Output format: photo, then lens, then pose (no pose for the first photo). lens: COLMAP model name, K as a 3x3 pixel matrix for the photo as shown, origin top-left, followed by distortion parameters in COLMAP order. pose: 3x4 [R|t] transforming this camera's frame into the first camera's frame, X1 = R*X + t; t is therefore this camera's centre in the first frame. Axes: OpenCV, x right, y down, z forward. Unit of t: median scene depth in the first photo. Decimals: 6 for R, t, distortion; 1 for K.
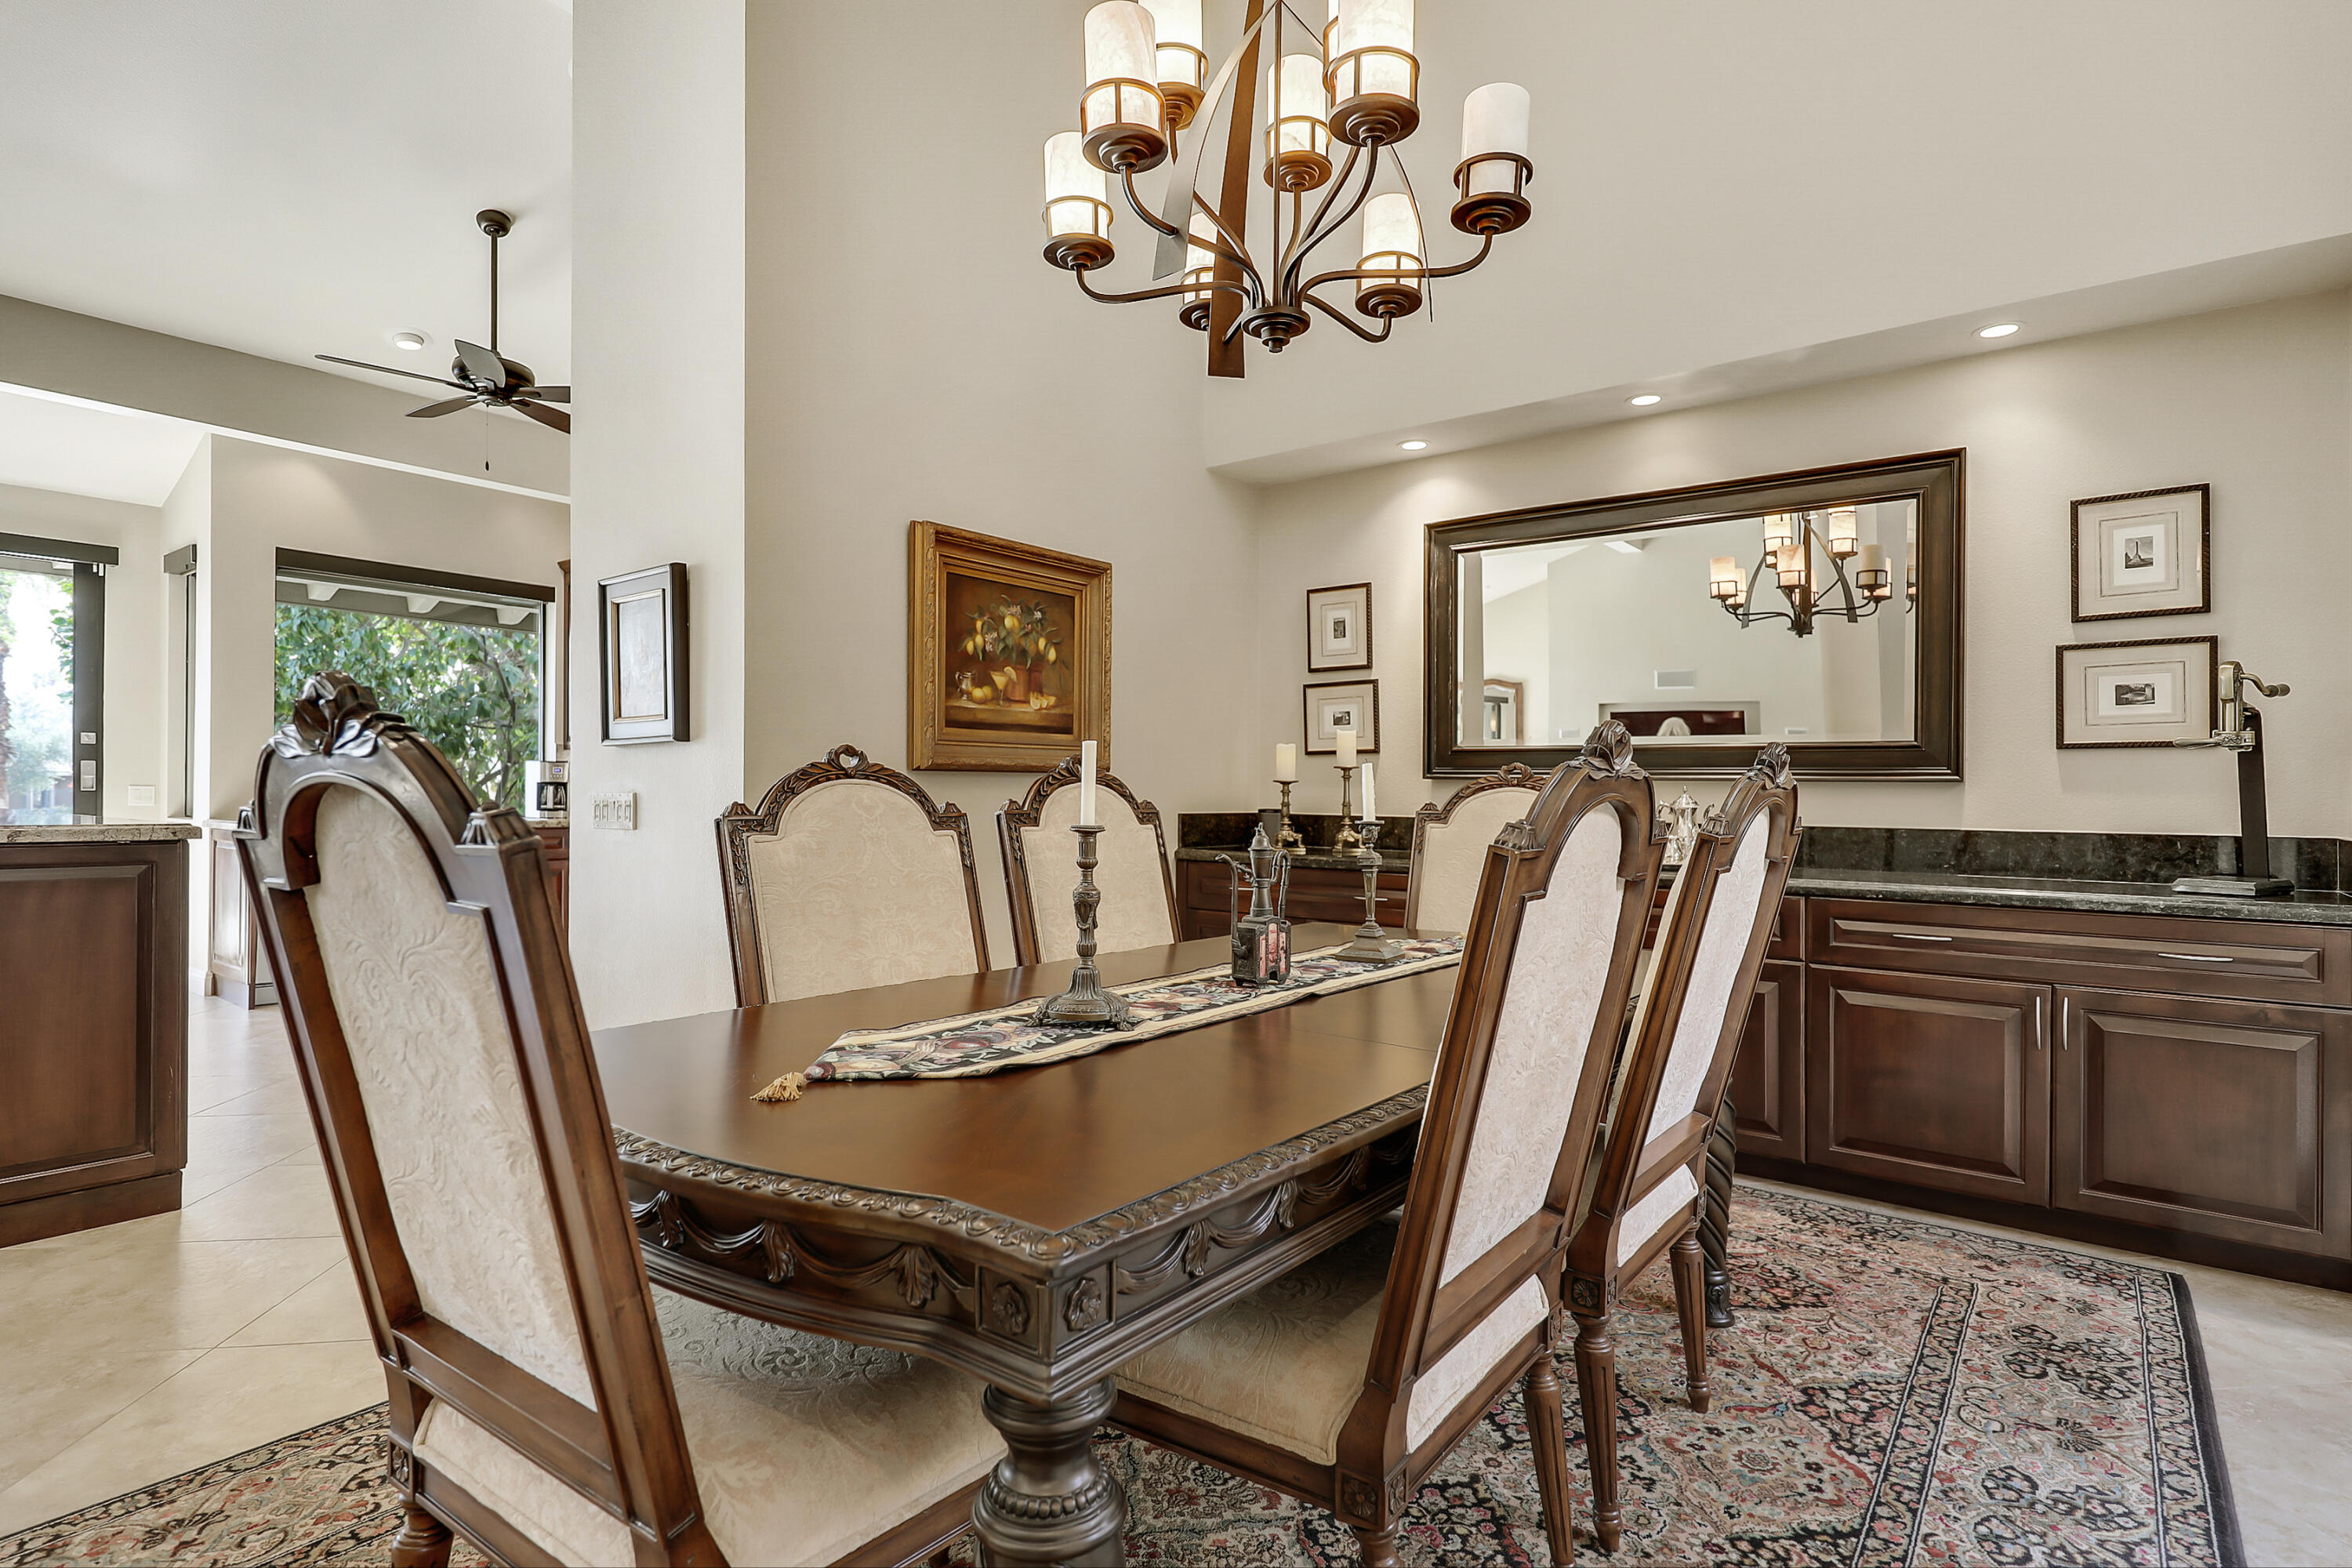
lens RADIAL K [[1179.5, 0, 1169.4], [0, 1179.5, 783.0], [0, 0, 1]] dist [0.012844, -0.000139]
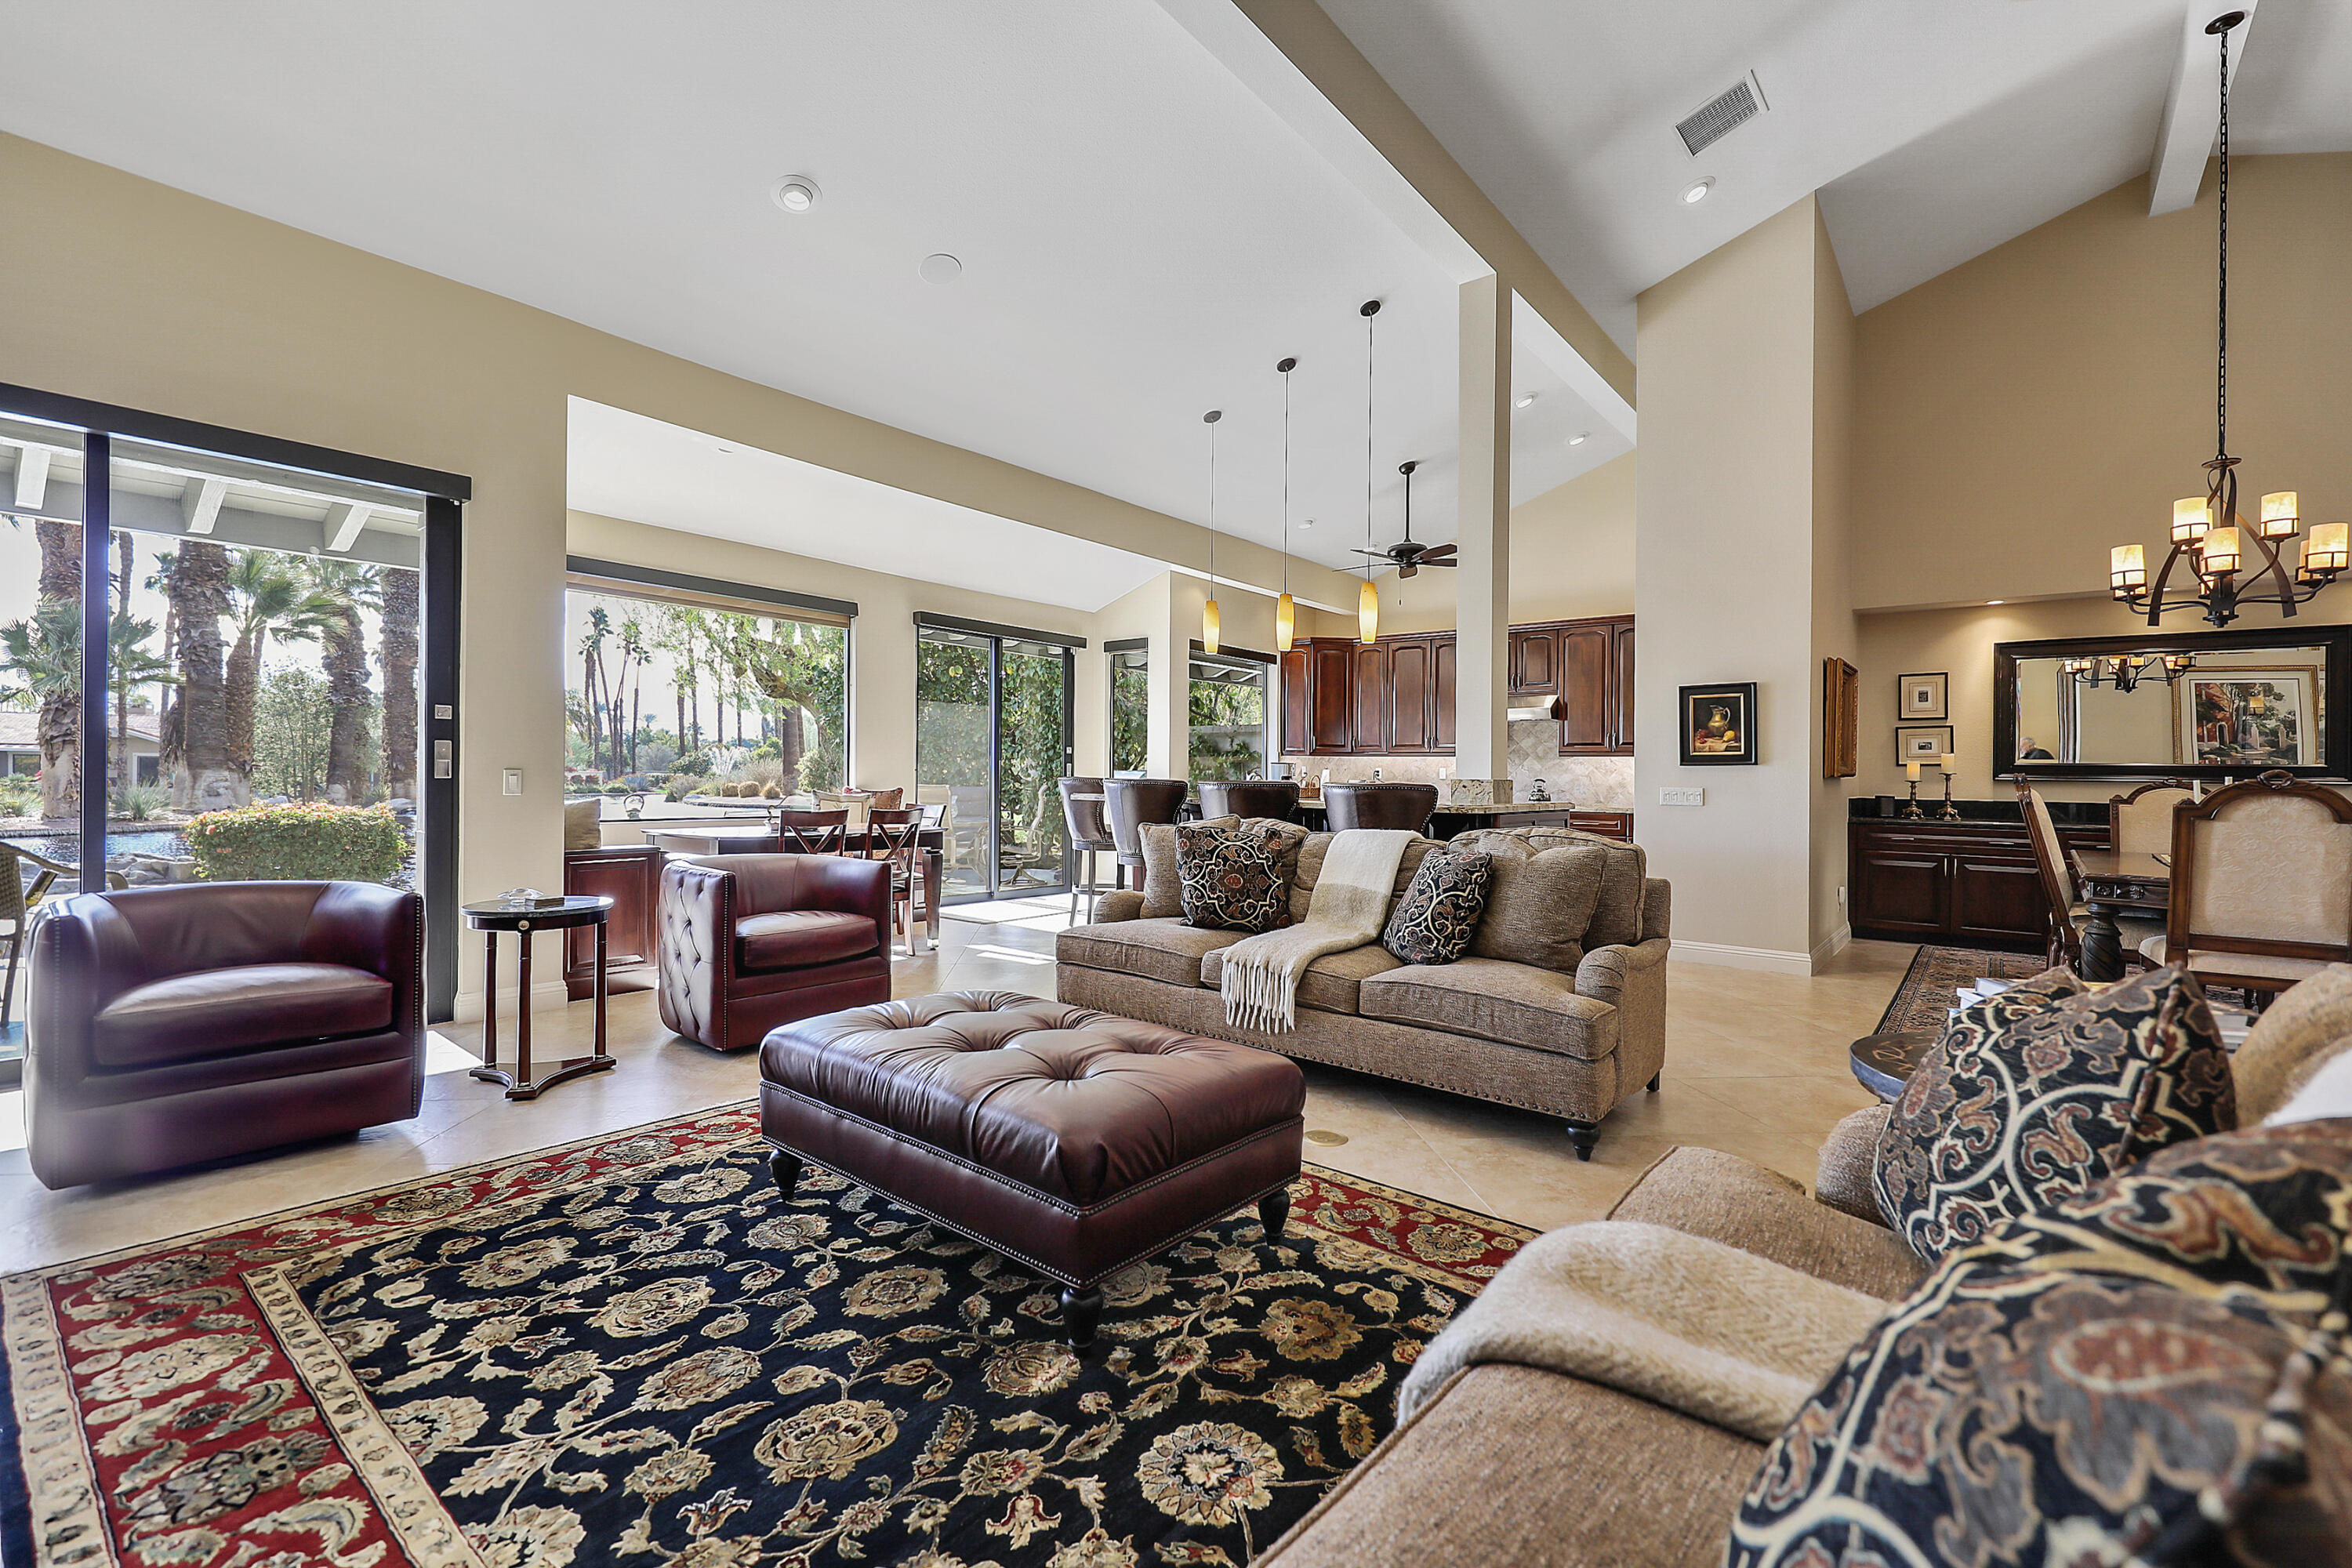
lens RADIAL K [[1033.0, 0, 1198.7], [0, 1033.0, 777.8], [0, 0, 1]] dist [0.009225, 0.000249]
pose [[0.999072, 0.003760, -0.042909, -0.896500], [-0.003251, 0.999924, 0.011921, -0.022436], [0.042951, -0.011771, 0.999008, -0.638699]]
